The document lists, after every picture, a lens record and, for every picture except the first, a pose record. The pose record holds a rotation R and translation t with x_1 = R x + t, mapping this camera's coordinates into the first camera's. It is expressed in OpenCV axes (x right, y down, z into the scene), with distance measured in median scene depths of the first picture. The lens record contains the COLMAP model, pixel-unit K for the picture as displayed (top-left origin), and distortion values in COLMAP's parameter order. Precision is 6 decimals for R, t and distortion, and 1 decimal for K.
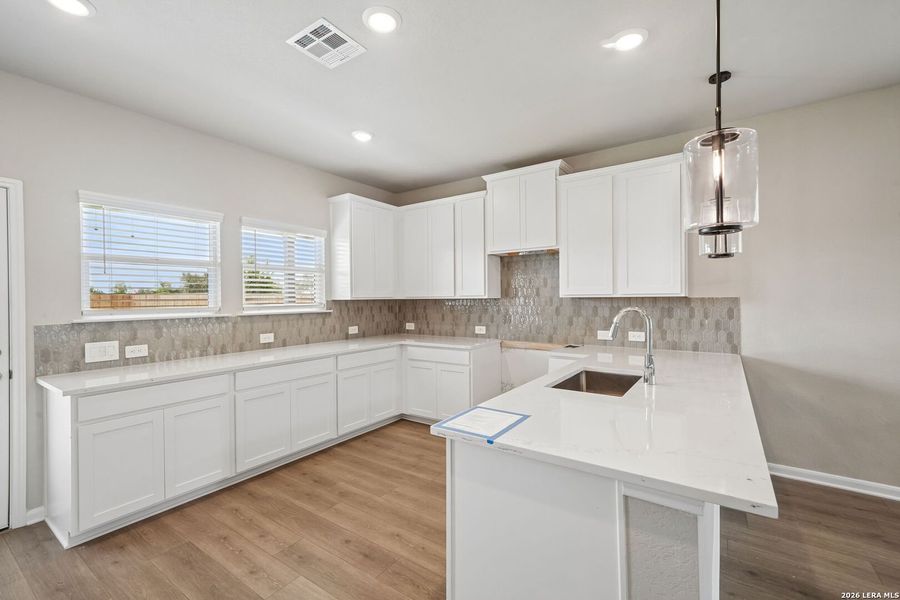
lens RADIAL K [[391.3, 0, 448.1], [0, 391.3, 298.5], [0, 0, 1]] dist [0.007217, 0.001840]
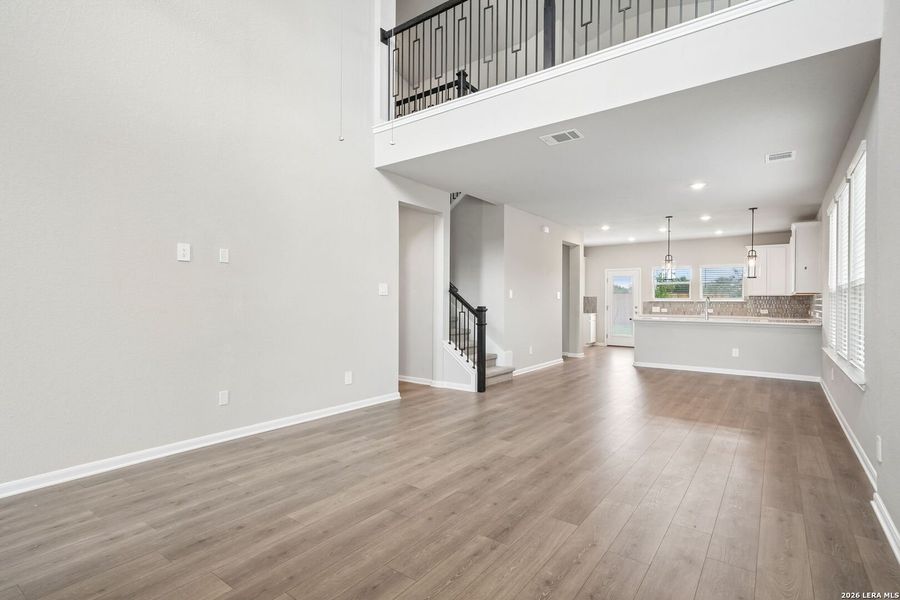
lens RADIAL K [[442.3, 0, 445.6], [0, 442.3, 302.0], [0, 0, 1]] dist [0.010599, 0.000235]
pose [[-0.034445, 0.012236, -0.999332, 2.388679], [-0.005755, 0.999906, 0.012441, 0.017086], [0.999390, 0.006180, -0.034371, -0.596915]]
